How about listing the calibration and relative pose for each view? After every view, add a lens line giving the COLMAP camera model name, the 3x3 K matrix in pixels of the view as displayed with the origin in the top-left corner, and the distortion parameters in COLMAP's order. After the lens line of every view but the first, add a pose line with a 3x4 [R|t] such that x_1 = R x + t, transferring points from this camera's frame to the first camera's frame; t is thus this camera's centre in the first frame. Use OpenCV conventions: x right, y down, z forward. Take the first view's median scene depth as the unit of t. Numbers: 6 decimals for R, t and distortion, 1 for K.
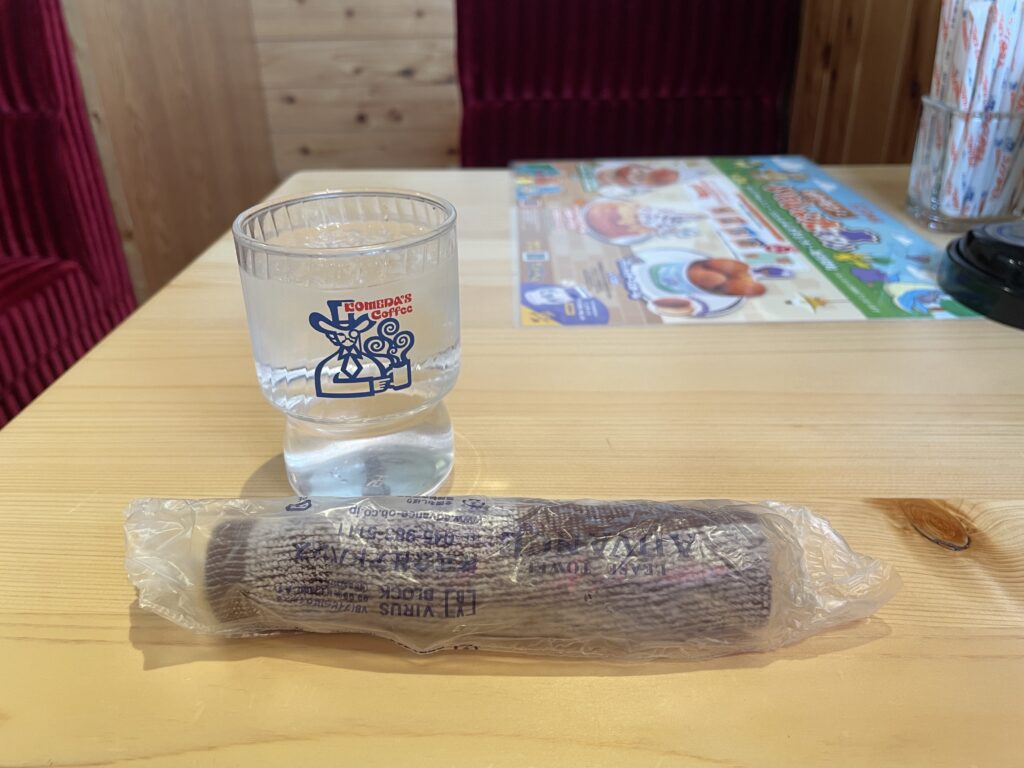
lens RADIAL K [[816.9, 0, 515.3], [0, 816.9, 383.7], [0, 0, 1]] dist [0.041444, -0.063171]
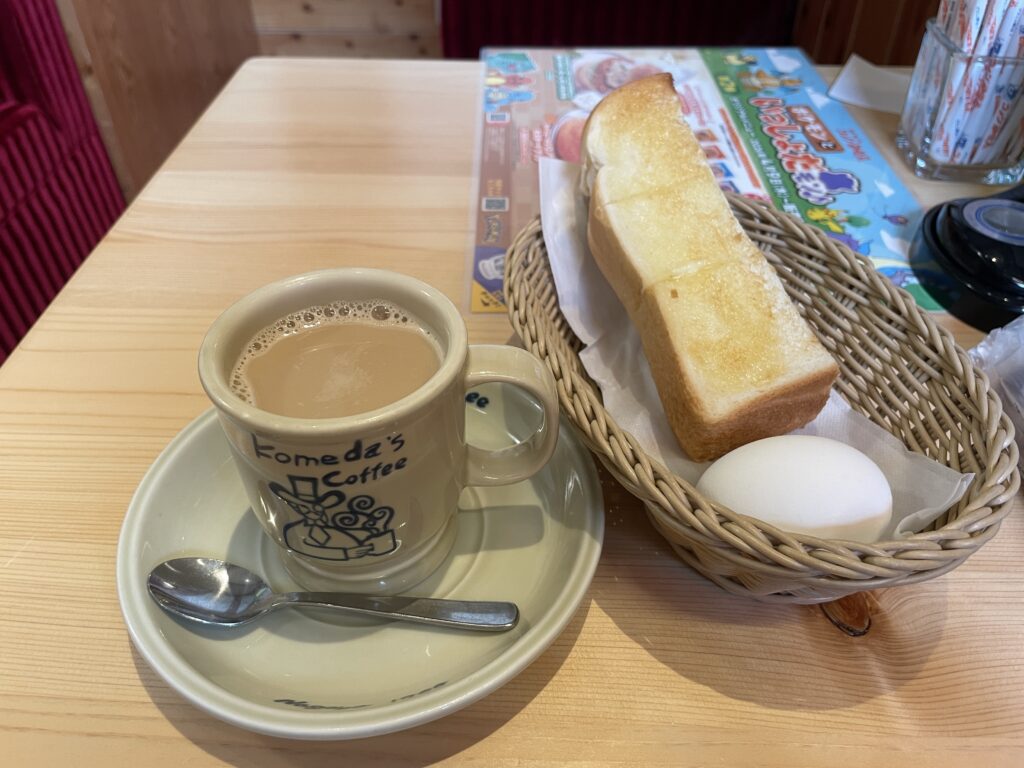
lens RADIAL K [[816.9, 0, 512.3], [0, 816.9, 379.2], [0, 0, 1]] dist [0.041444, -0.063171]
pose [[0.999806, 0.019589, 0.001974, 0.045790], [-0.019514, 0.972712, 0.231193, -0.174008], [0.002609, -0.231187, 0.972906, 0.027985]]
